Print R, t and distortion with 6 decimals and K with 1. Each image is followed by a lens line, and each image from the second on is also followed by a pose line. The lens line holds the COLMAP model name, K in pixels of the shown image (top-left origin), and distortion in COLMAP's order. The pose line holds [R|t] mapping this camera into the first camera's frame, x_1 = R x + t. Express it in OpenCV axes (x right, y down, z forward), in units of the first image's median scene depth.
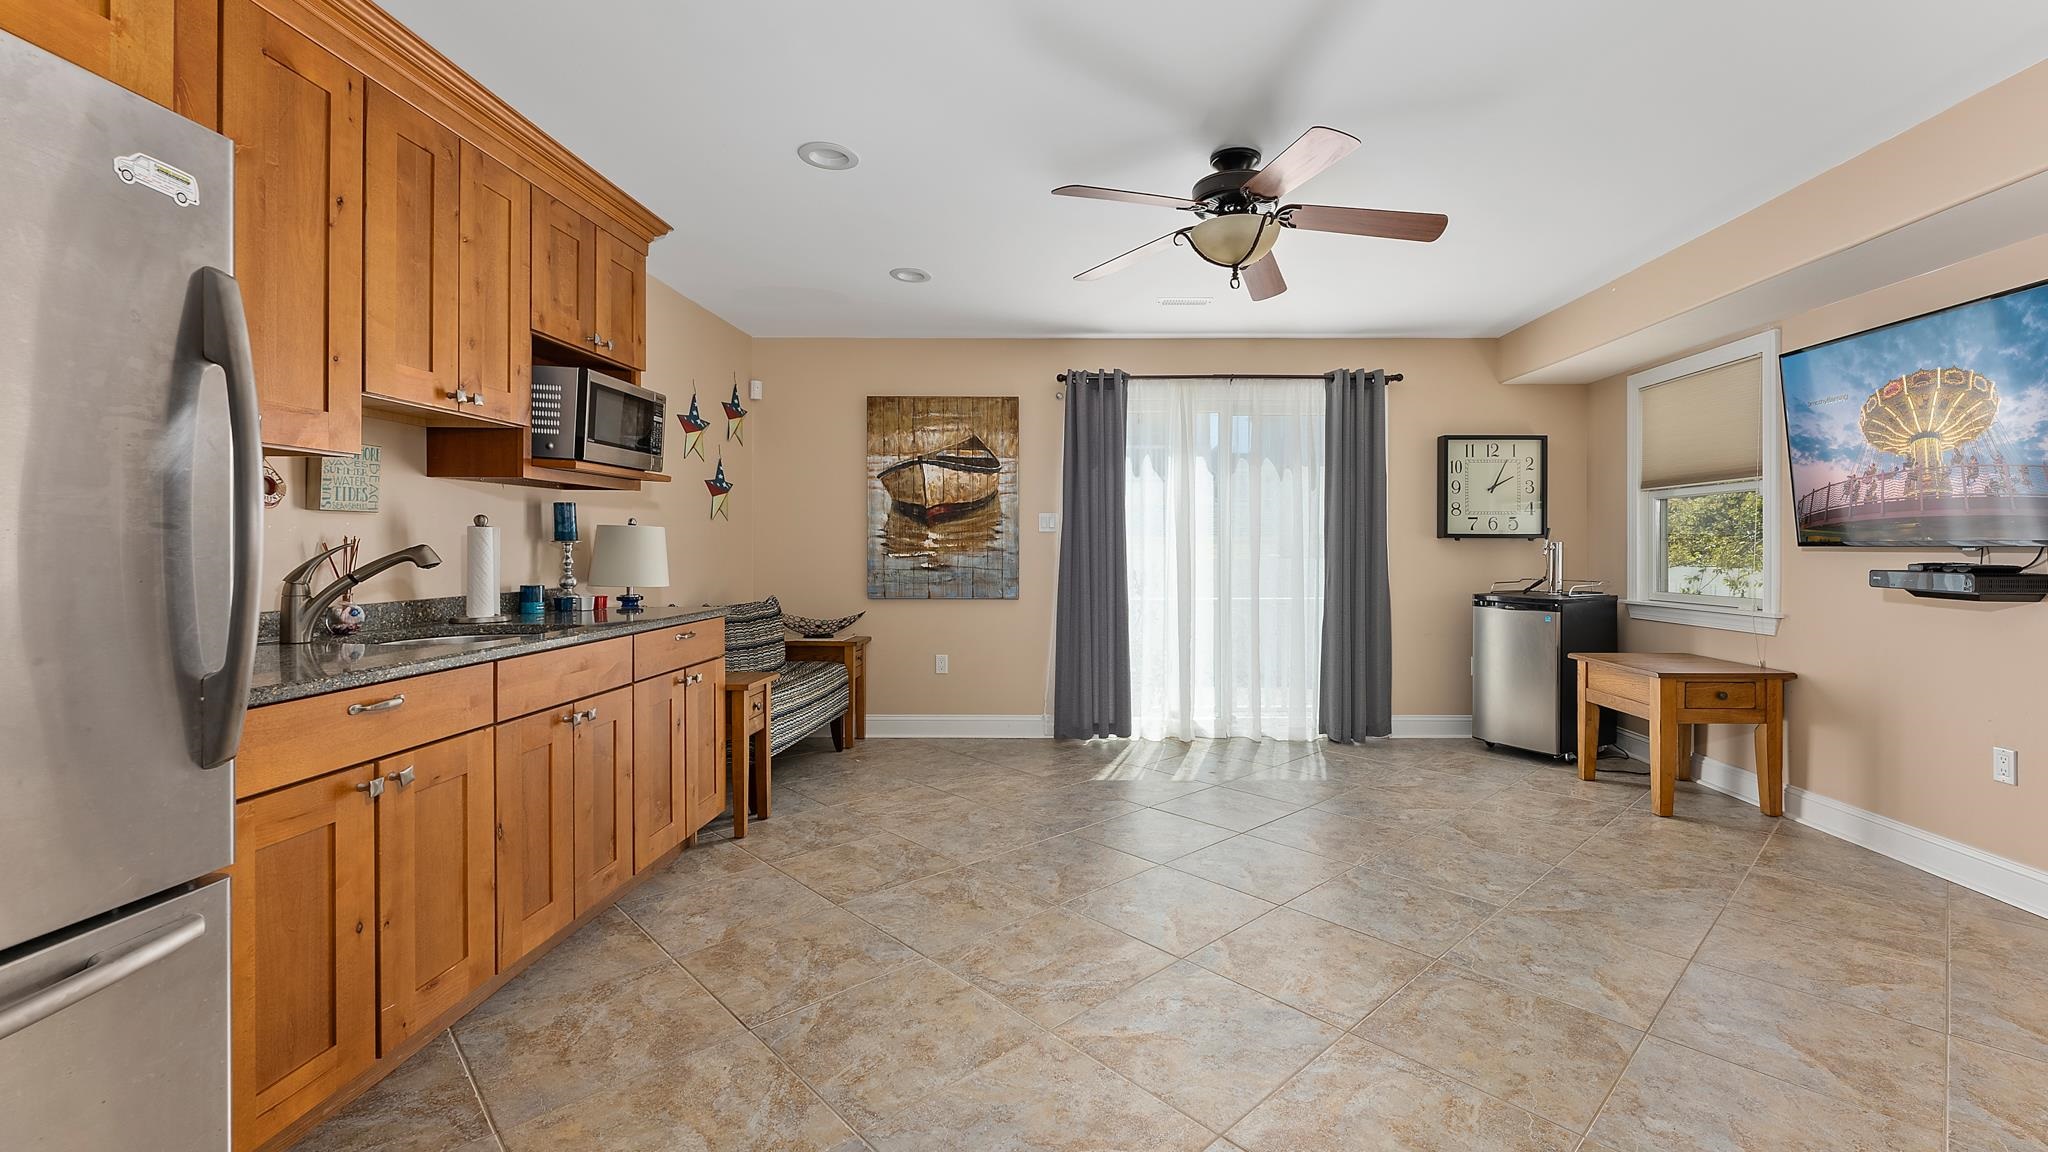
lens RADIAL K [[837.7, 0, 998.8], [0, 837.7, 569.9], [0, 0, 1]] dist [0.002619, 0.000454]
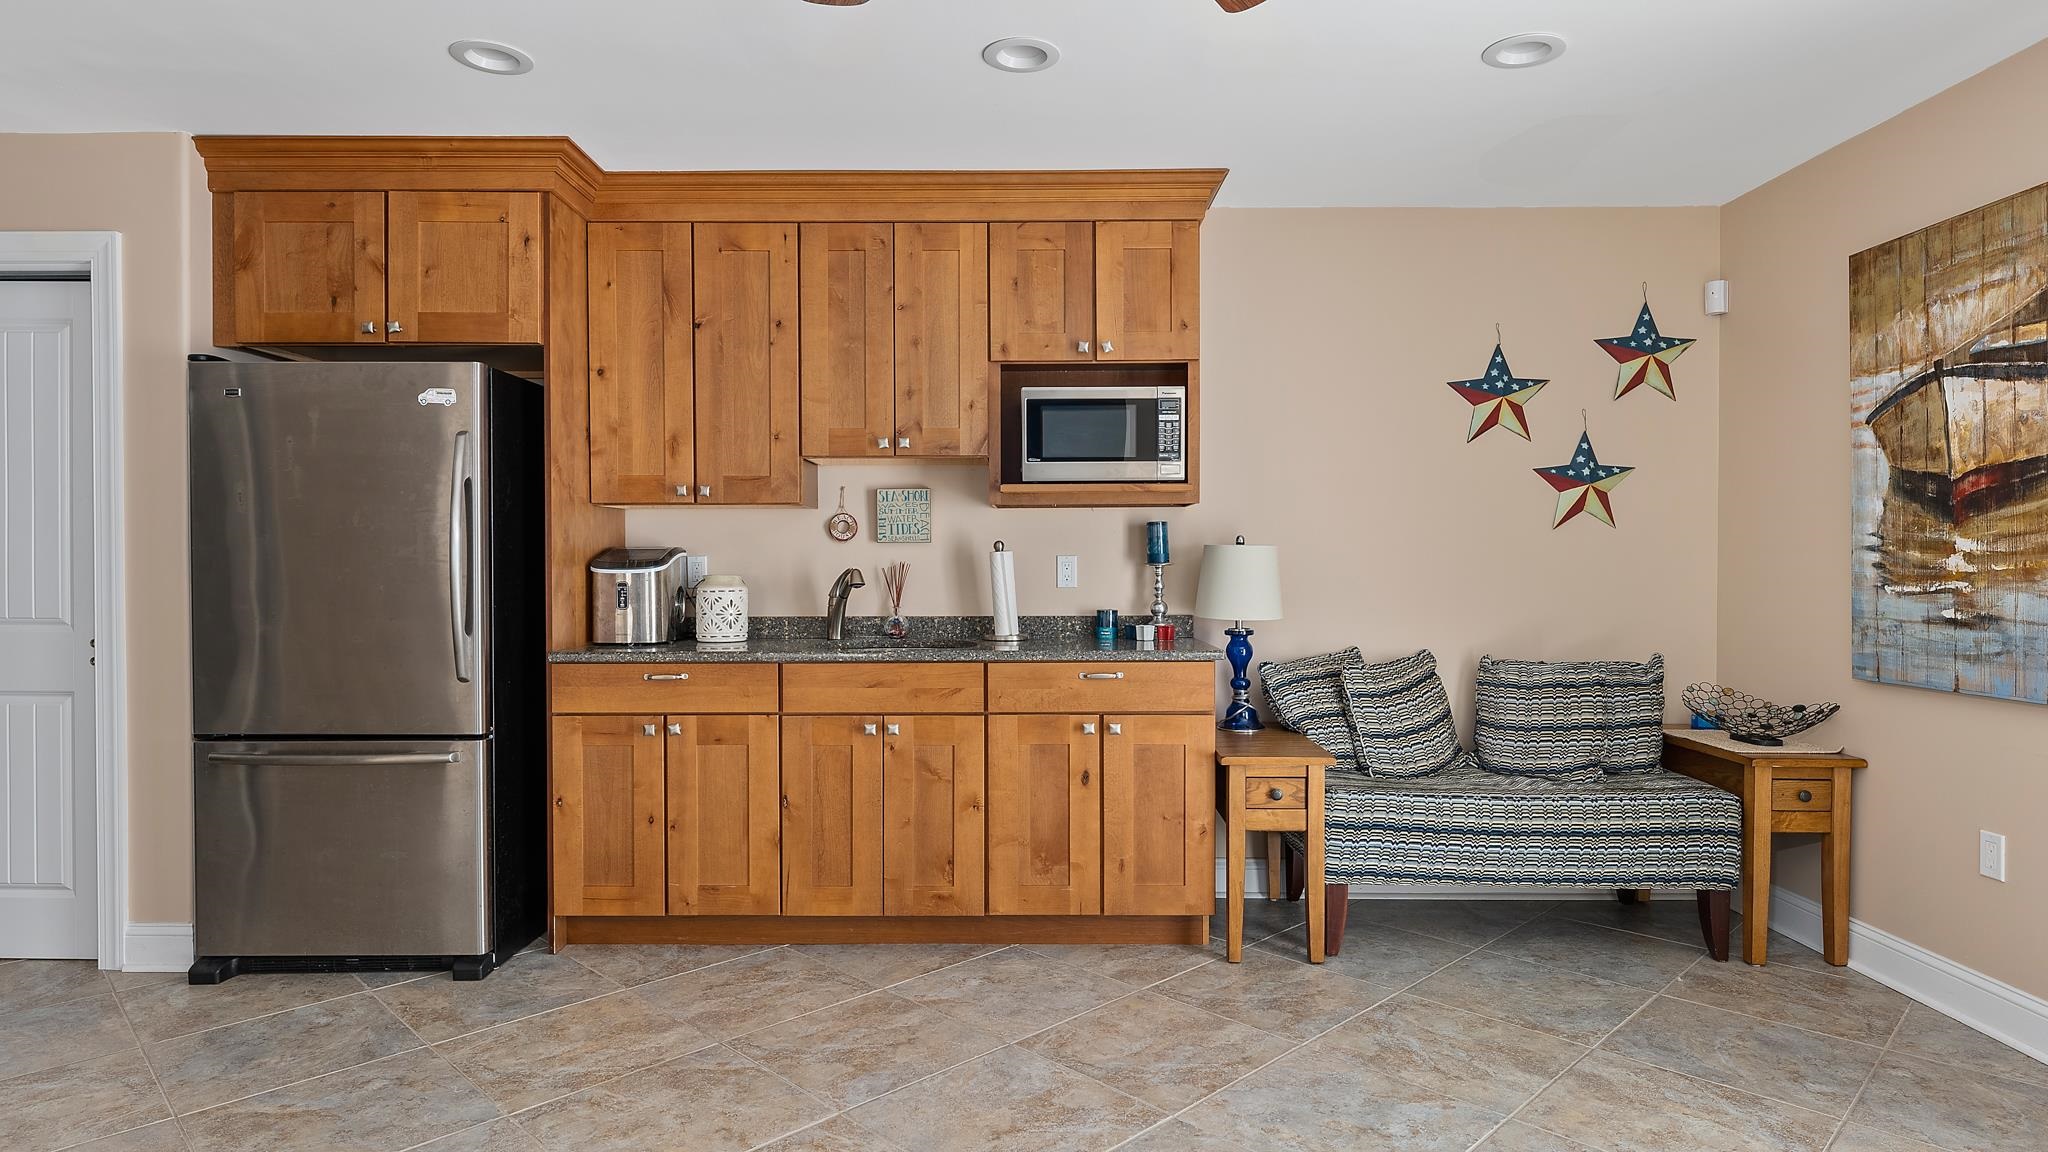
lens RADIAL K [[1040.2, 0, 1024.7], [0, 1040.2, 596.0], [0, 0, 1]] dist [0.001040, 0.000643]
pose [[0.116306, 0.027813, -0.992824, 0.391951], [-0.027017, 0.999327, 0.024831, -0.015496], [0.992846, 0.023935, 0.116979, 0.476607]]
